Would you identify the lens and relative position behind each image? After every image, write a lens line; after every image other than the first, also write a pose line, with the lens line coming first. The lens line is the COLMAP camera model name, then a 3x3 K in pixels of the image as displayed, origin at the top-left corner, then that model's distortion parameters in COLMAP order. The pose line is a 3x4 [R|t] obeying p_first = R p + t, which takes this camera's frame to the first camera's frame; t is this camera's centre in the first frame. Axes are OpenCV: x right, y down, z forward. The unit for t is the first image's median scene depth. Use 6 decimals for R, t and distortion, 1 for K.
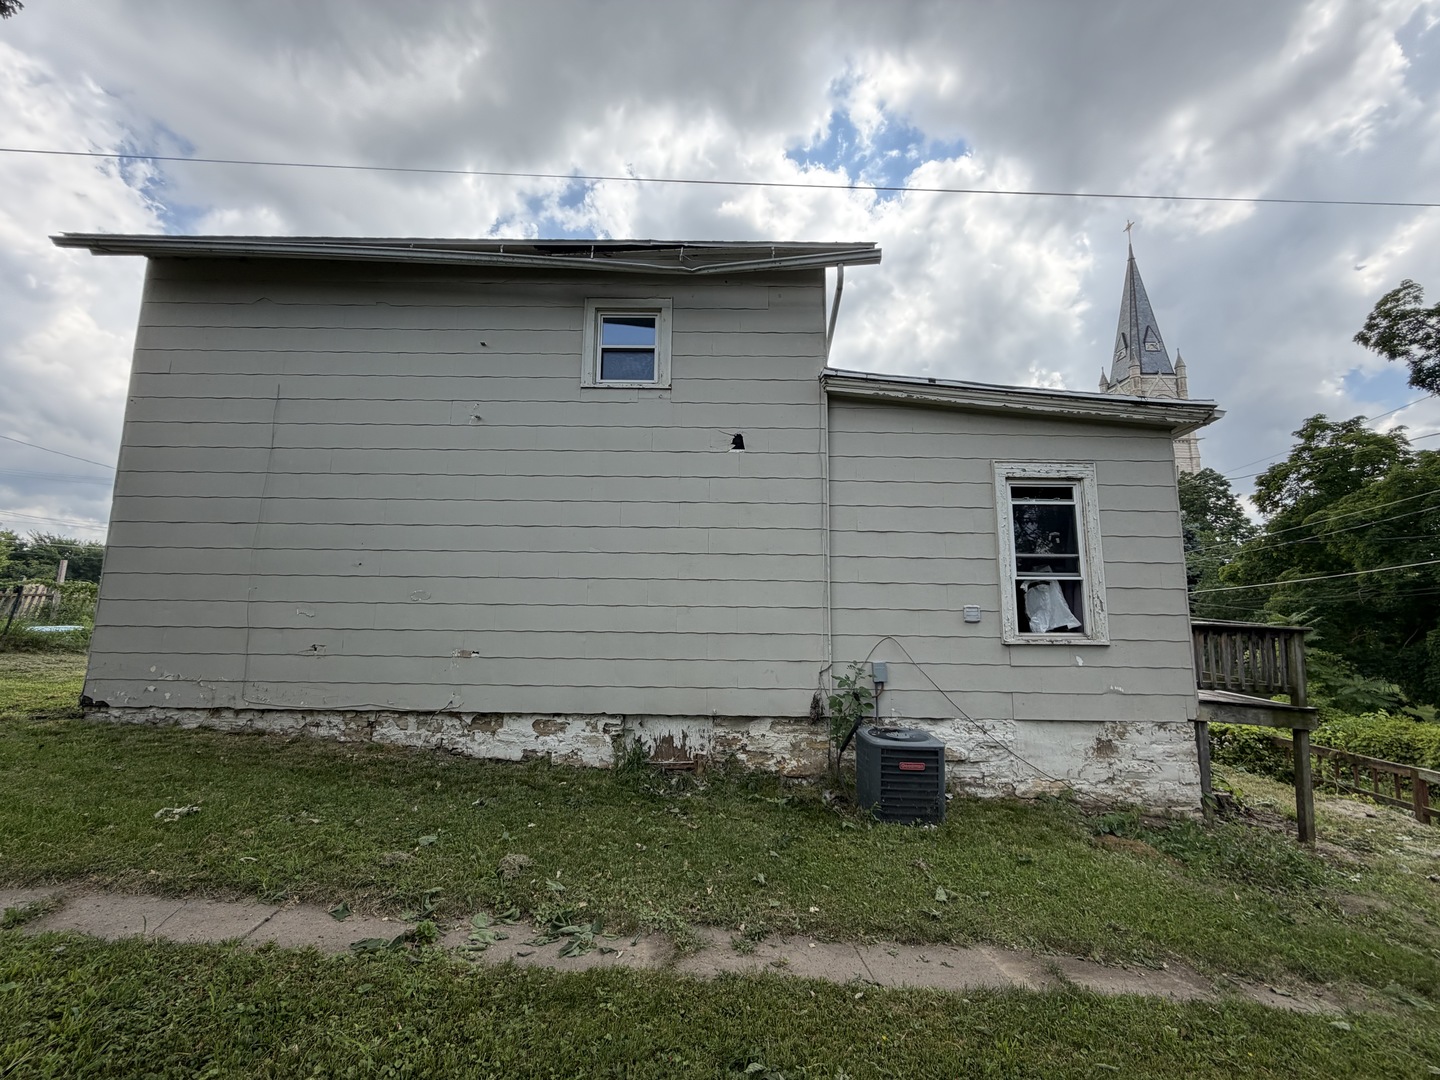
lens RADIAL K [[574.1, 0, 720.0], [0, 574.1, 540.0], [0, 0, 1]] dist [-0.000466, 0.000161]
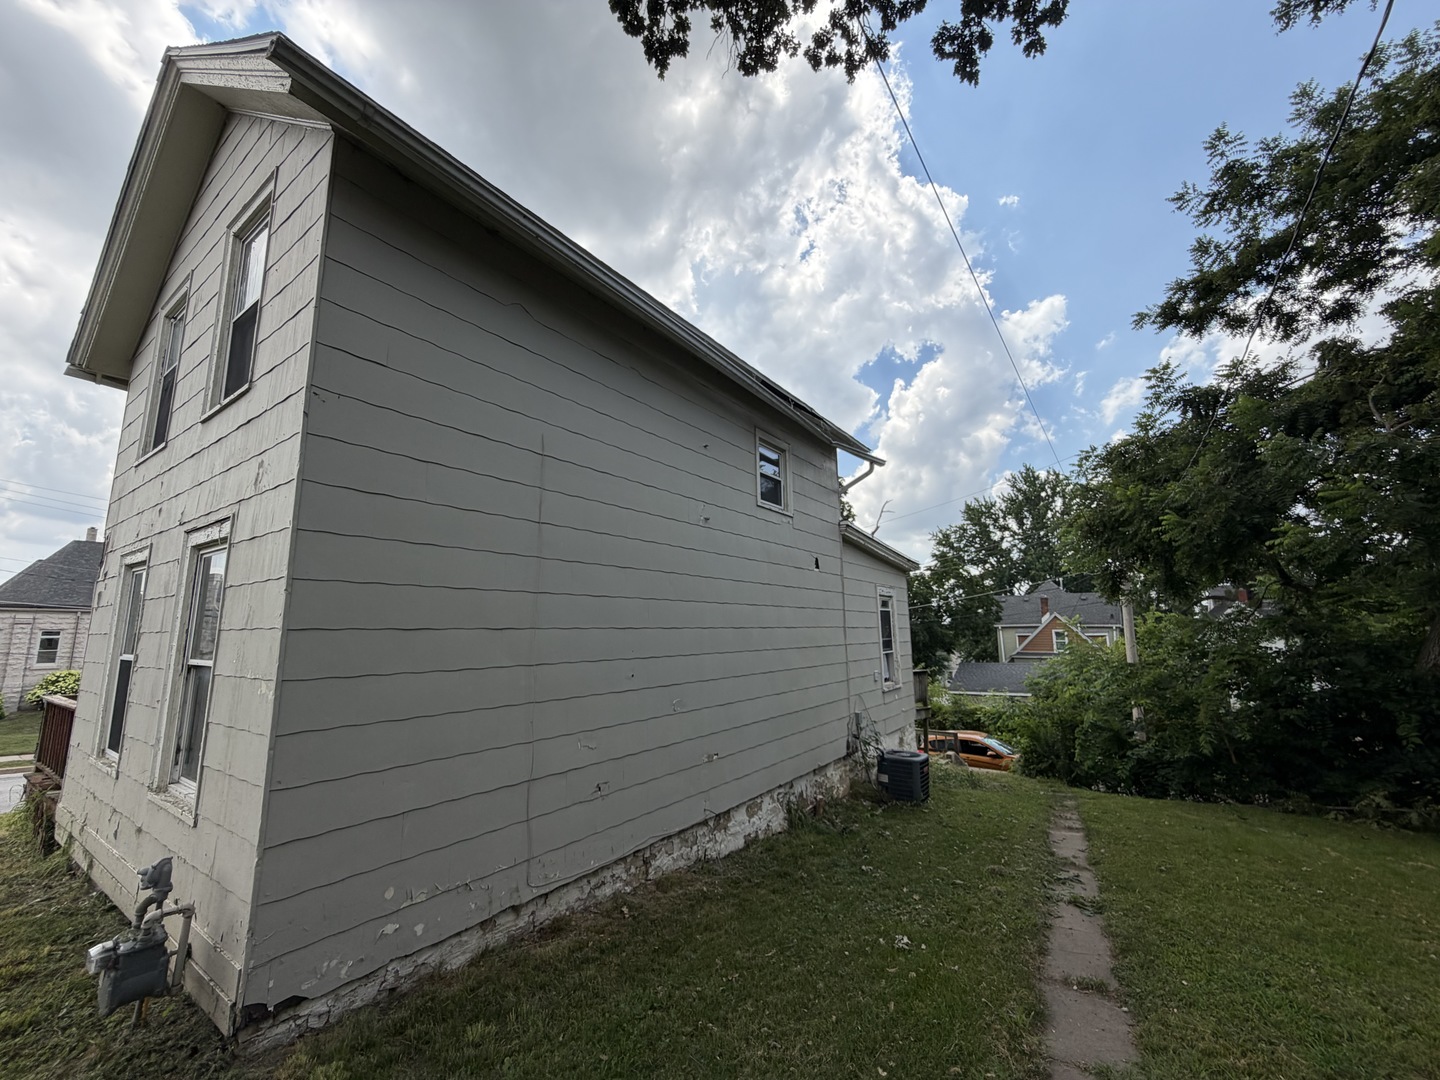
lens RADIAL K [[574.1, 0, 720.0], [0, 574.1, 540.0], [0, 0, 1]] dist [-0.000466, 0.000161]
pose [[0.571973, 0.110896, 0.812742, -1.312233], [-0.090794, 0.993290, -0.071635, -0.113499], [-0.815232, -0.032819, 0.578203, 0.417981]]
